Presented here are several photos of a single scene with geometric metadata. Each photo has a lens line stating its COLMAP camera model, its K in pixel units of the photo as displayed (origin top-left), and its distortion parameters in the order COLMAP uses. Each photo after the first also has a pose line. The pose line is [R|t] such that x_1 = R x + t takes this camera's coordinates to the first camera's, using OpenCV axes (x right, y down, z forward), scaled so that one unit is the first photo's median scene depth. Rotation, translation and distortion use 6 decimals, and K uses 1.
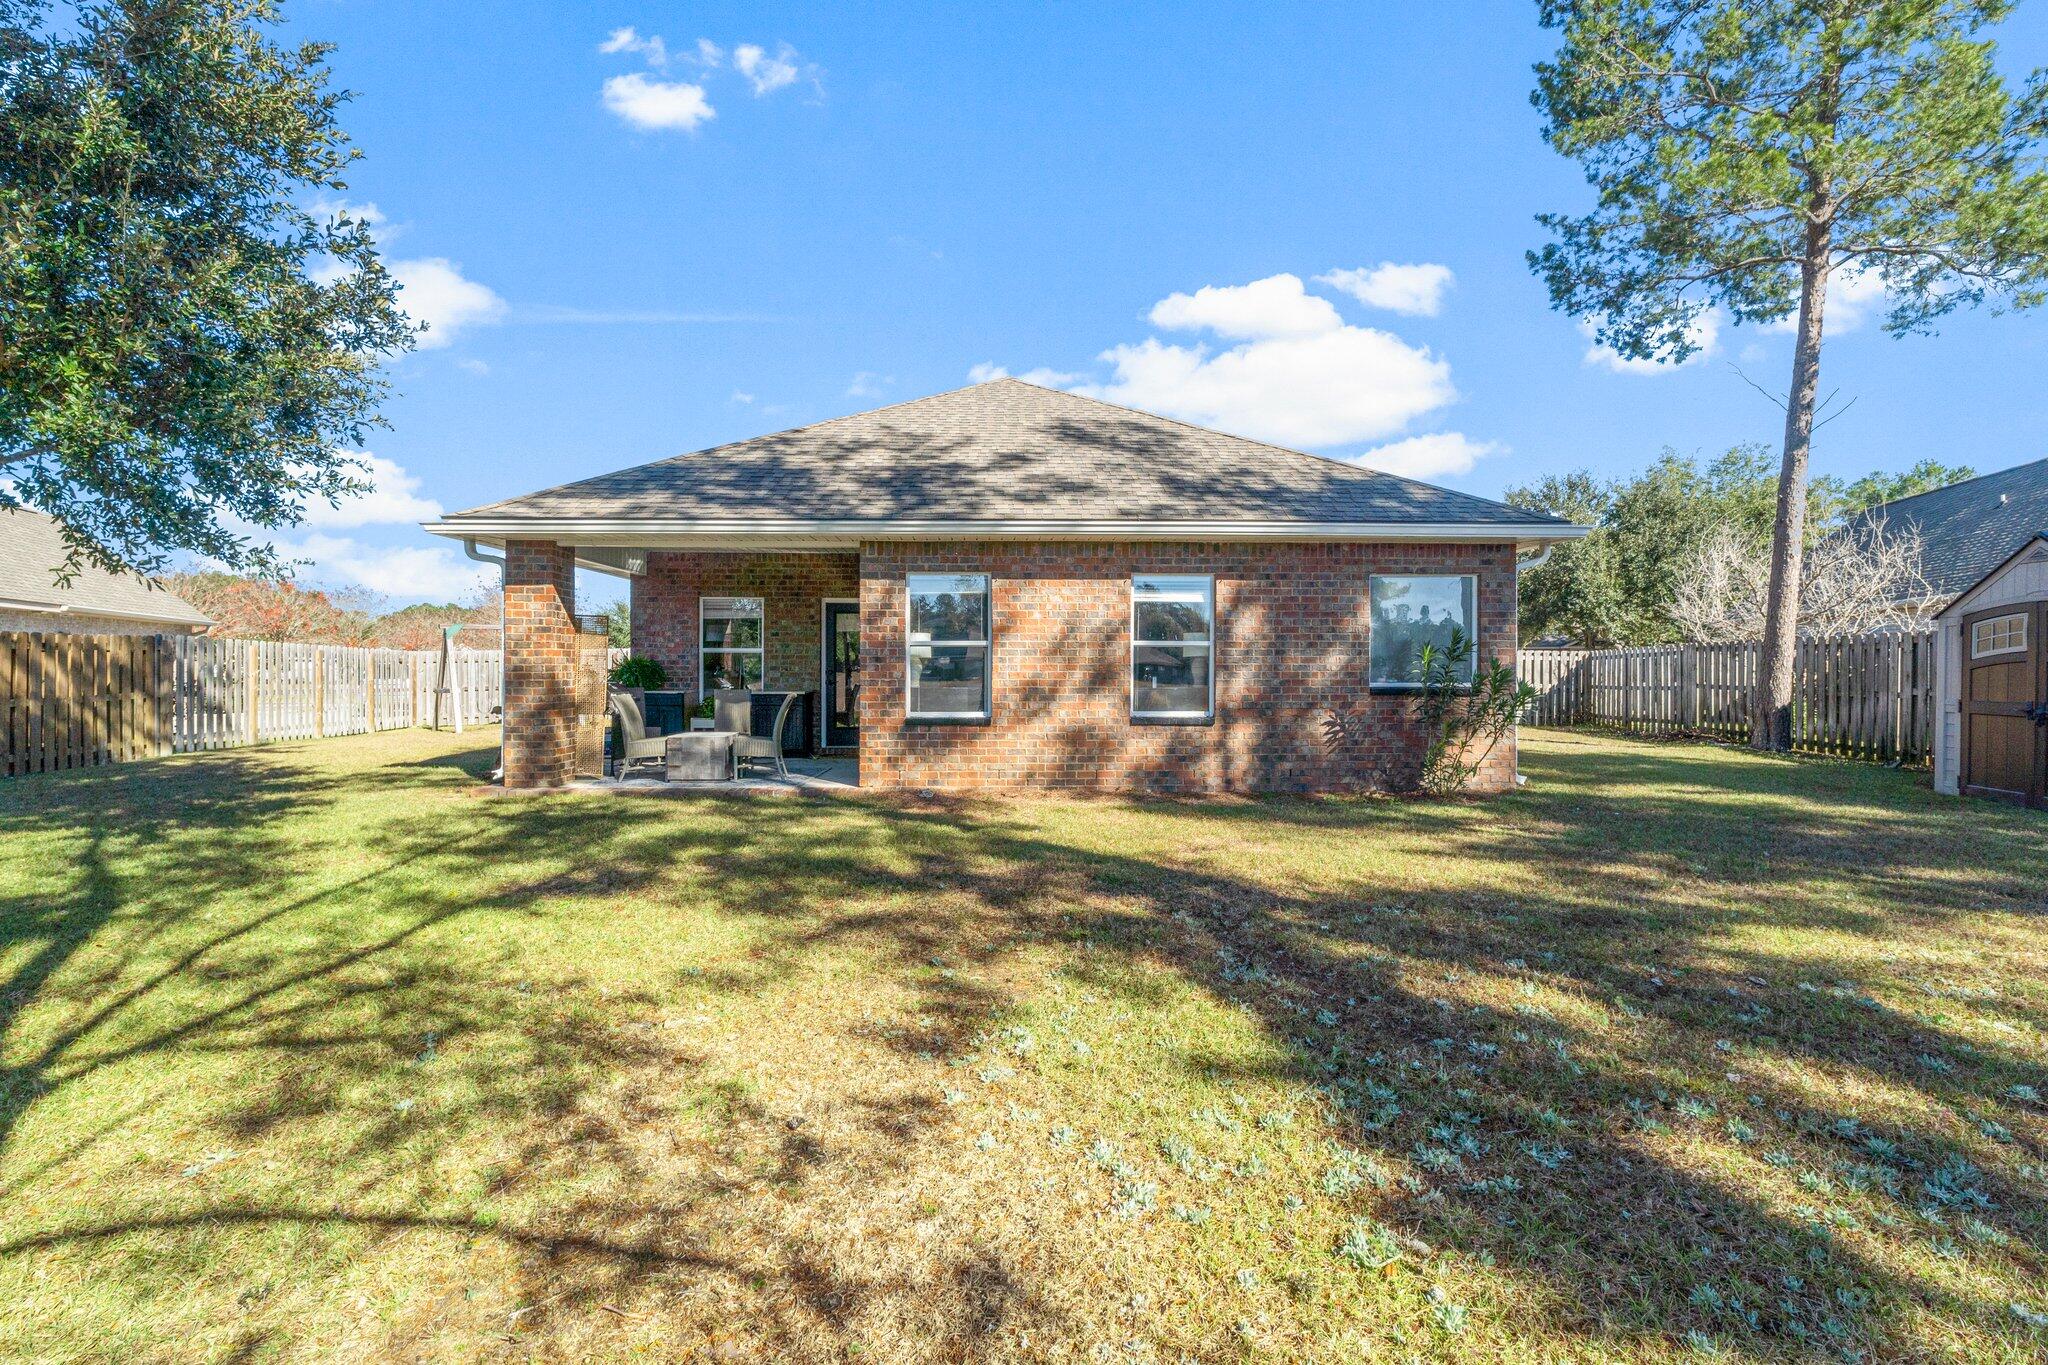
lens RADIAL K [[875.4, 0, 1010.0], [0, 875.4, 682.4], [0, 0, 1]] dist [-0.007532, -0.001141]
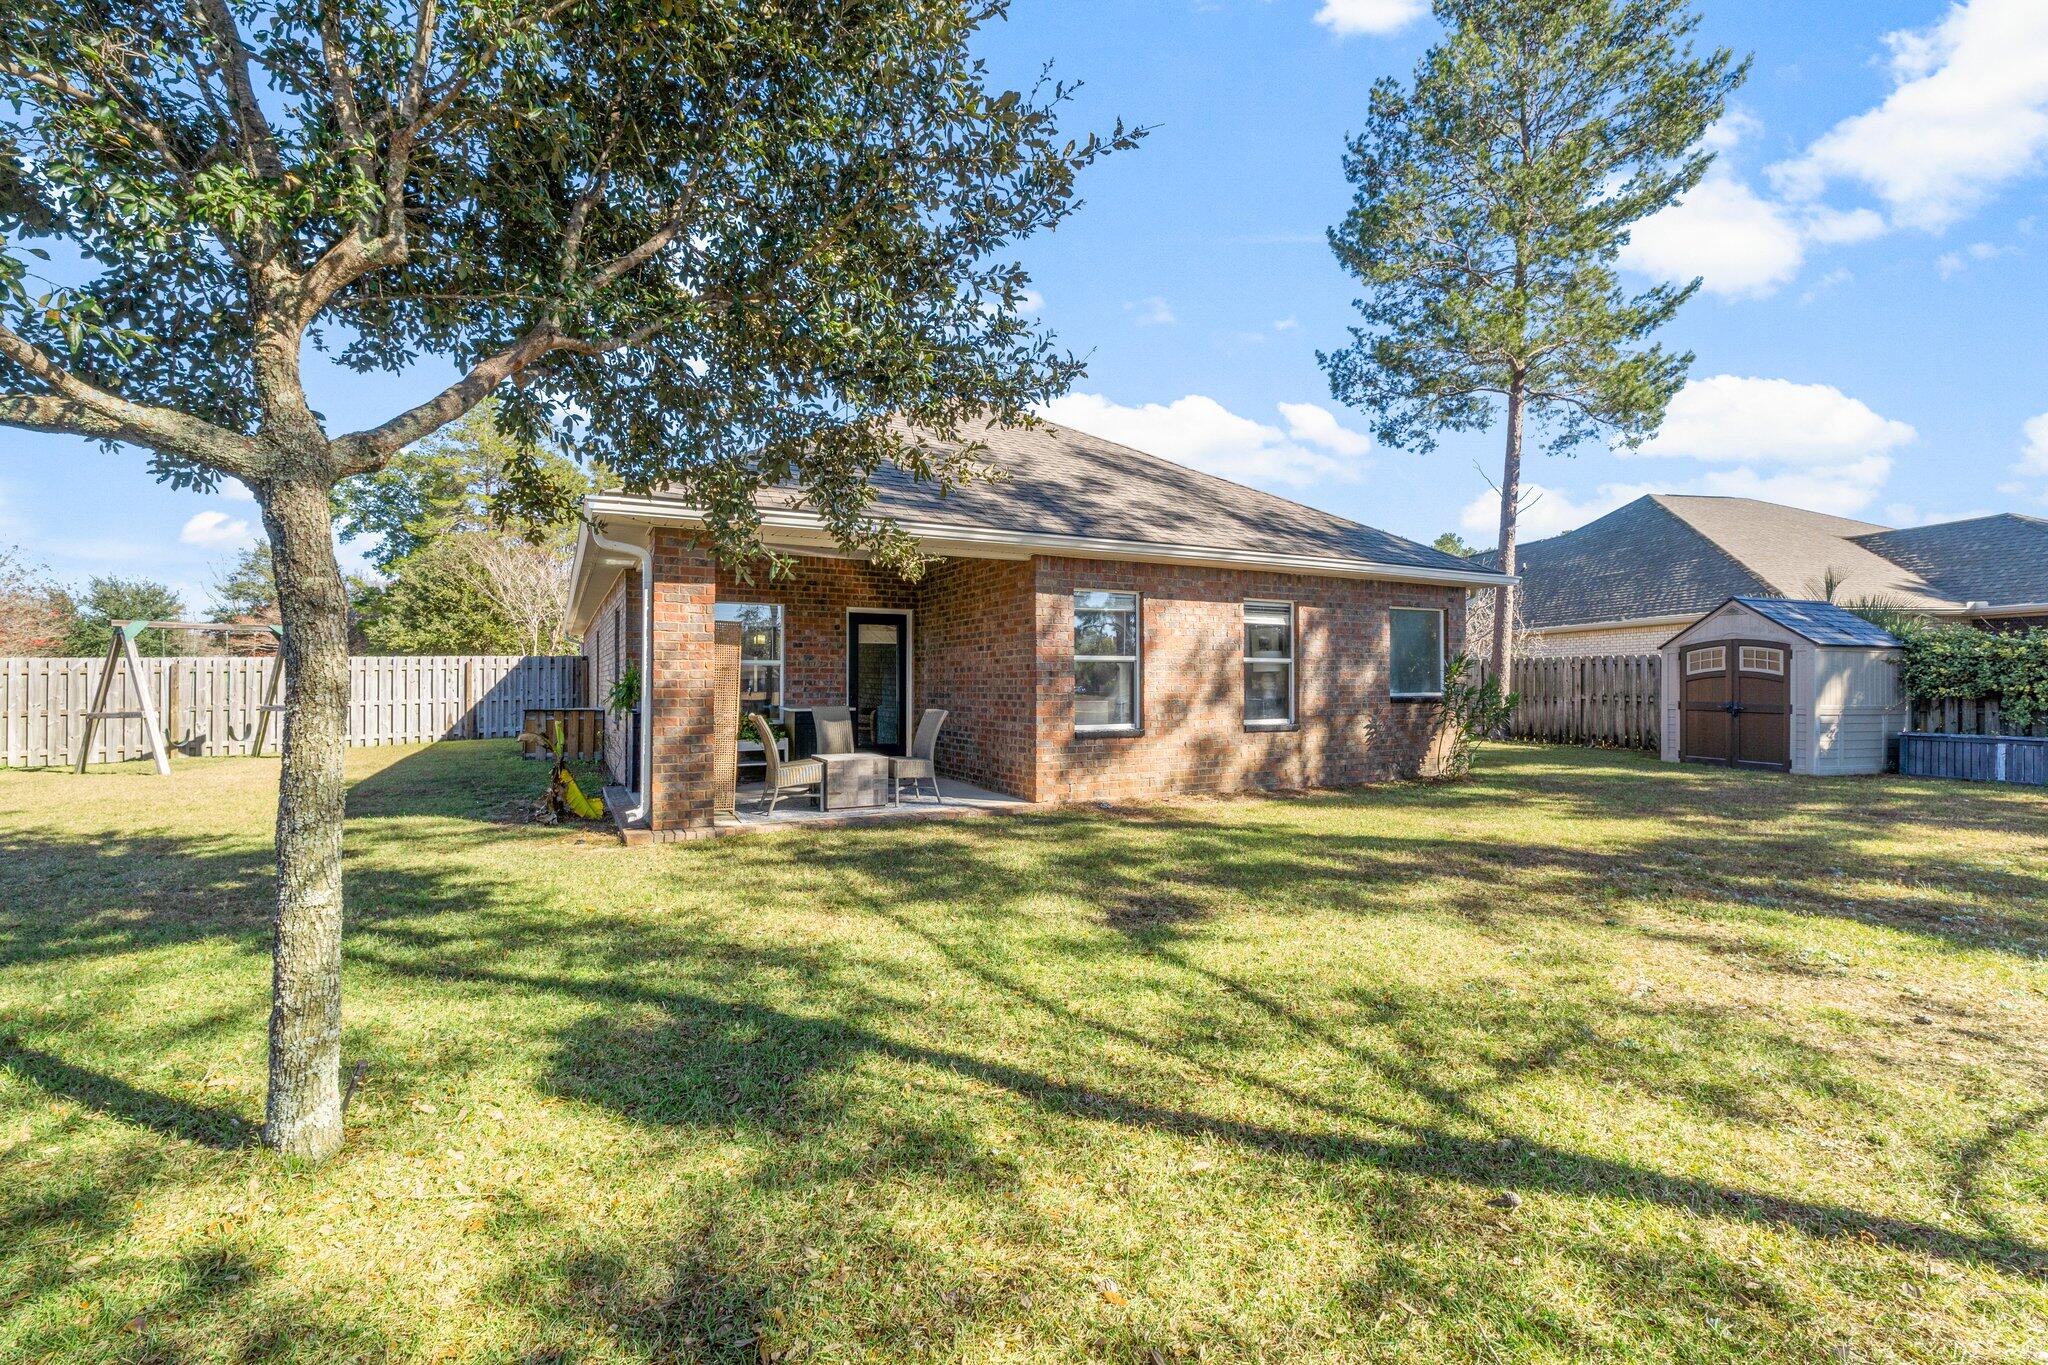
lens RADIAL K [[875.4, 0, 1005.5], [0, 875.4, 679.5], [0, 0, 1]] dist [-0.007532, -0.001141]
pose [[0.894896, -0.001215, 0.446274, -0.635755], [0.008945, 0.999844, -0.015216, -0.005030], [-0.446186, 0.017608, 0.894767, 0.129186]]
